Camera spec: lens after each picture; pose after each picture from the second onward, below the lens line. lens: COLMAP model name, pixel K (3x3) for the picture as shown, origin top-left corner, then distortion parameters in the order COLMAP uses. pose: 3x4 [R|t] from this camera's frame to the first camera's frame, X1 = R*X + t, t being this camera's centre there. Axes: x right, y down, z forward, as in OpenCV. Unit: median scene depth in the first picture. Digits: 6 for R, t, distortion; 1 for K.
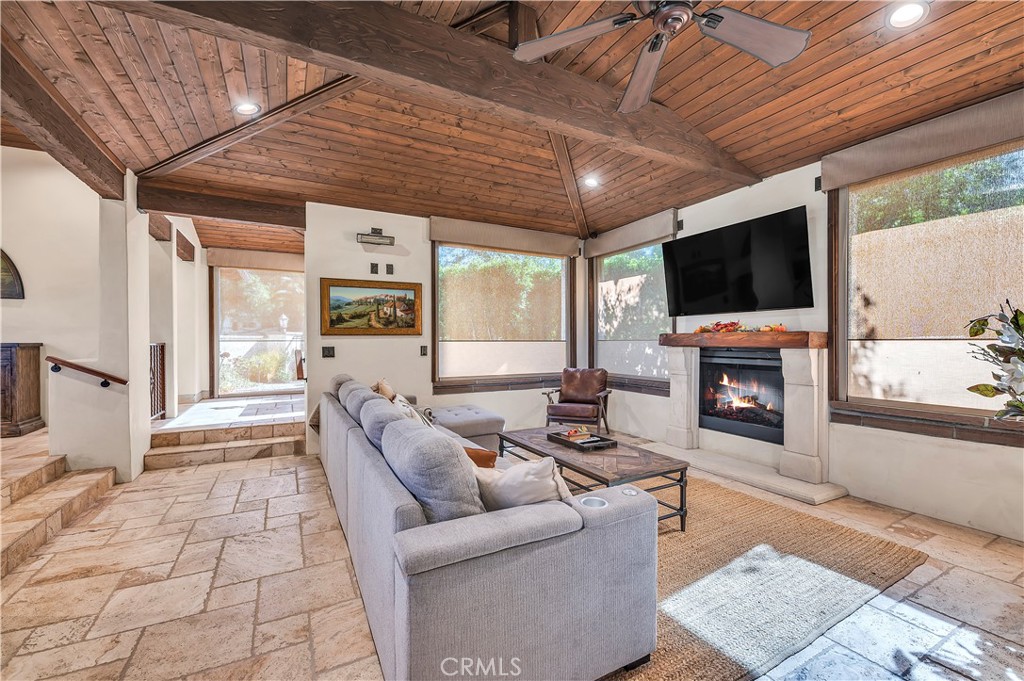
lens RADIAL K [[422.7, 0, 517.9], [0, 422.7, 347.1], [0, 0, 1]] dist [0.010794, -0.005131]
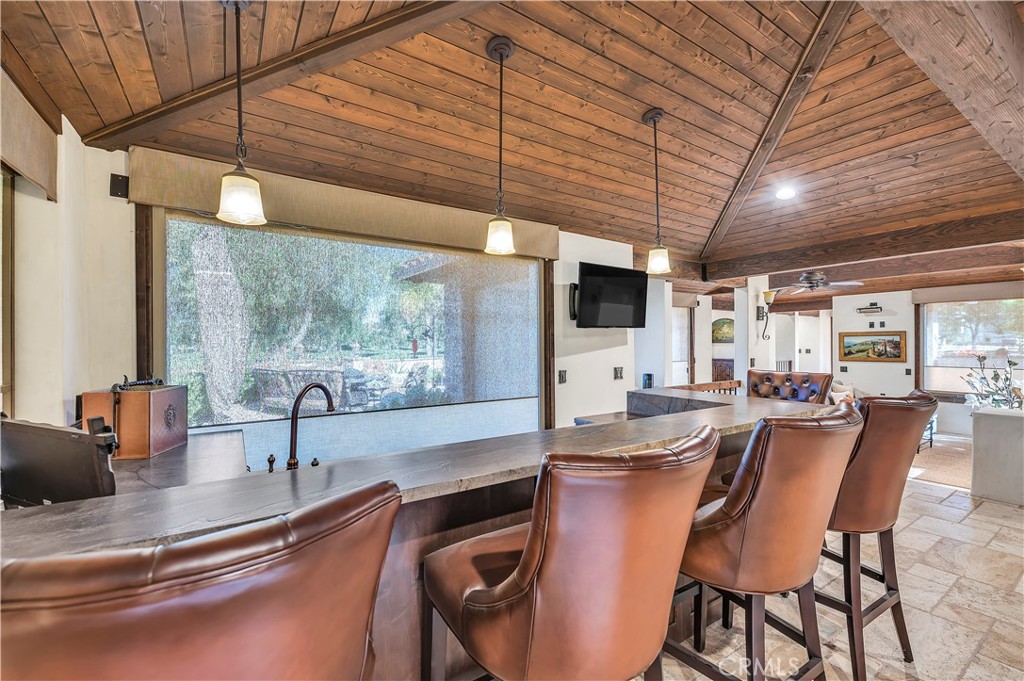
lens RADIAL K [[422.7, 0, 487.2], [0, 422.7, 341.3], [0, 0, 1]] dist [0.010794, -0.005131]
pose [[0.043826, -0.001874, -0.999037, 1.426135], [-0.010729, 0.999940, -0.002346, -0.094156], [0.998982, 0.010822, 0.043803, -0.739362]]
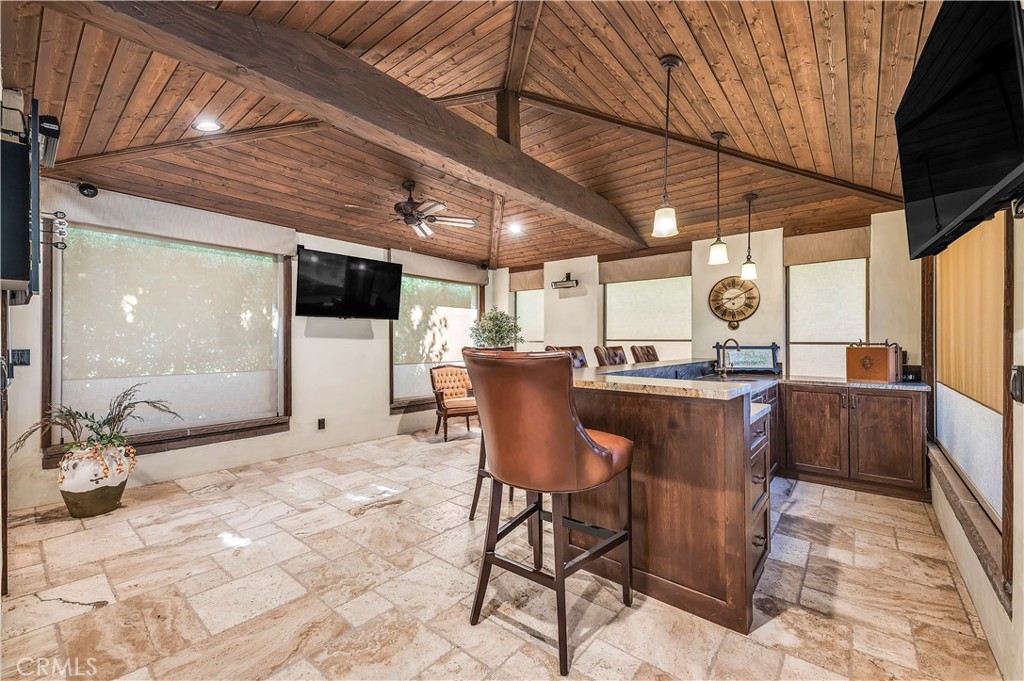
lens RADIAL K [[422.7, 0, 510.2], [0, 422.7, 340.4], [0, 0, 1]] dist [0.010794, -0.005131]
pose [[-0.363896, -0.003227, 0.931434, -6.200868], [0.007042, 0.999956, 0.006216, 0.078671], [-0.931413, 0.008821, -0.363858, 4.096012]]
